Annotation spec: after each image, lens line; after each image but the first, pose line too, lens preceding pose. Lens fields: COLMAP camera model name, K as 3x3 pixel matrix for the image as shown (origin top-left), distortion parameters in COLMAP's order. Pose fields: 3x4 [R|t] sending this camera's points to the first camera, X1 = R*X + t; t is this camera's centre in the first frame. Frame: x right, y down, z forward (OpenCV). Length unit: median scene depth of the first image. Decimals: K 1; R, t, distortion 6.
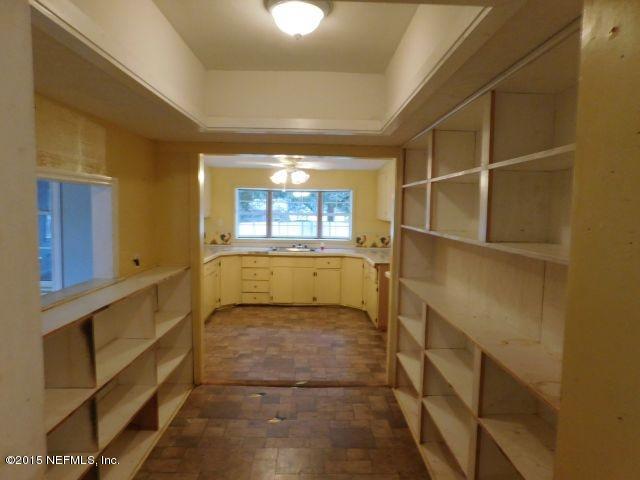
lens RADIAL K [[424.8, 0, 318.6], [0, 424.8, 238.5], [0, 0, 1]] dist [-0.067490, 0.059970]
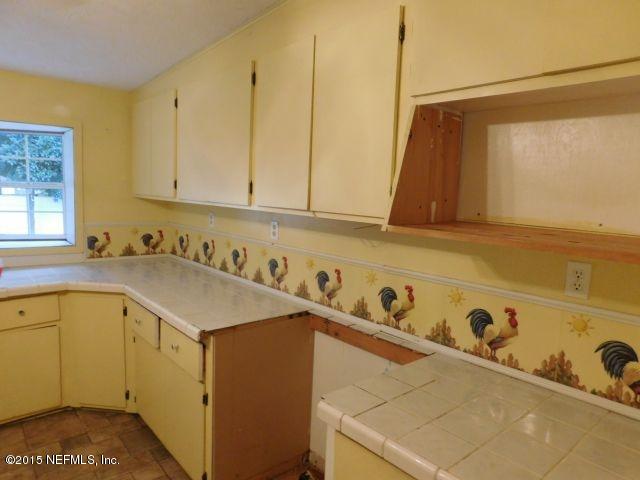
lens RADIAL K [[424.8, 0, 318.6], [0, 424.8, 238.5], [0, 0, 1]] dist [-0.067490, 0.059970]
pose [[0.770050, -0.057459, 0.635391, -0.005017], [0.015550, 0.997331, 0.071343, -0.031264], [-0.637794, -0.045057, 0.768888, 0.542055]]
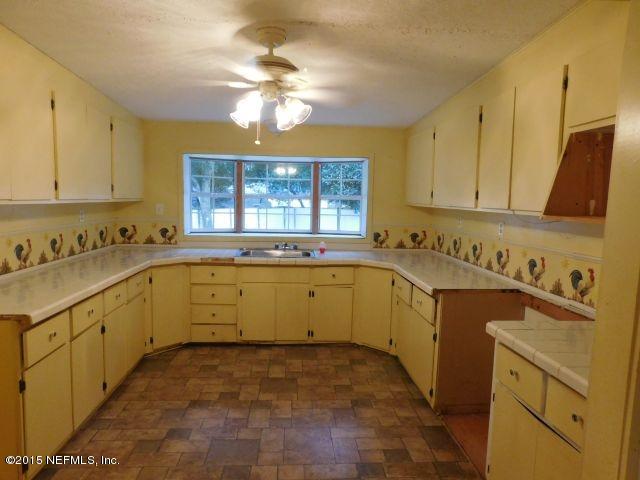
lens RADIAL K [[424.8, 0, 318.6], [0, 424.8, 238.5], [0, 0, 1]] dist [-0.067490, 0.059970]
pose [[0.999027, 0.000607, 0.044108, -0.025250], [-0.002038, 0.999473, 0.032410, -0.016171], [-0.044065, -0.032468, 0.998501, 0.389085]]
